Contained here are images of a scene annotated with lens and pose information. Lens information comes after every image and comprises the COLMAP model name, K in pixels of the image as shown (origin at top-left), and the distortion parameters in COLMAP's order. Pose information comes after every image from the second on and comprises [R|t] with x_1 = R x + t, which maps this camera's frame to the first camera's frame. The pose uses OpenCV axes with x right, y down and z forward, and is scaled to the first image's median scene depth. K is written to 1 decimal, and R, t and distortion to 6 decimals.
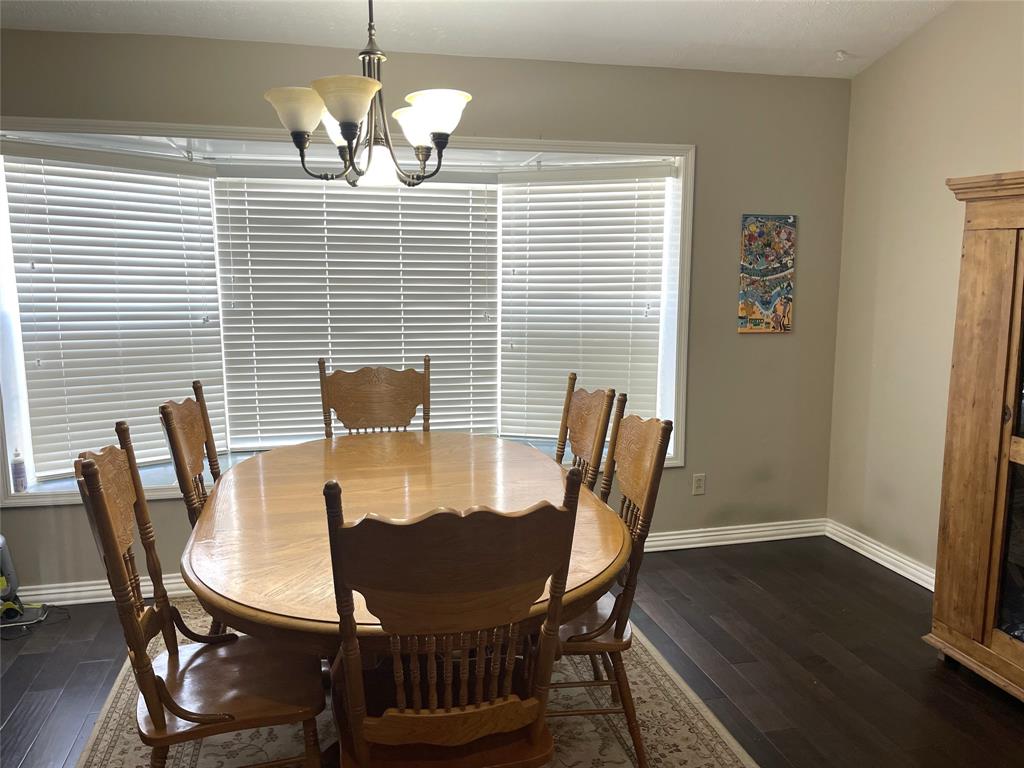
lens RADIAL K [[834.1, 0, 514.7], [0, 834.1, 388.8], [0, 0, 1]] dist [0.101372, -0.163061]
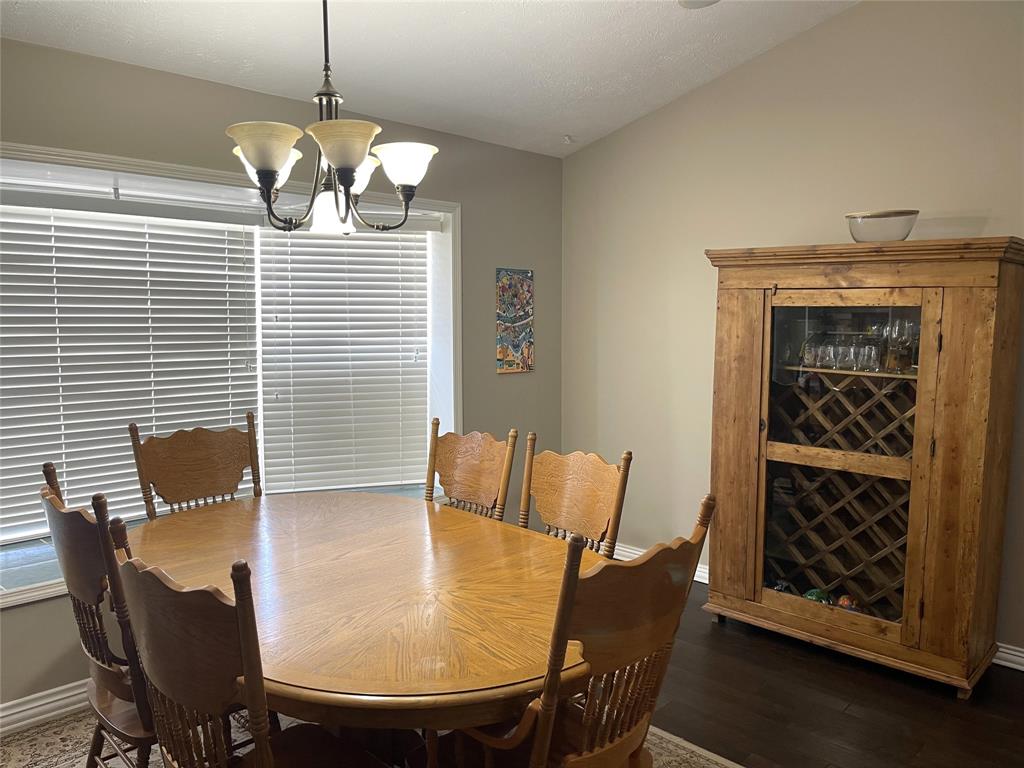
lens RADIAL K [[834.1, 0, 514.7], [0, 834.1, 388.8], [0, 0, 1]] dist [0.101372, -0.163061]
pose [[0.825107, -0.051408, 0.562632, -0.378923], [0.078227, 0.996655, -0.023657, -0.020634], [-0.559534, 0.063532, 0.826369, 0.084107]]
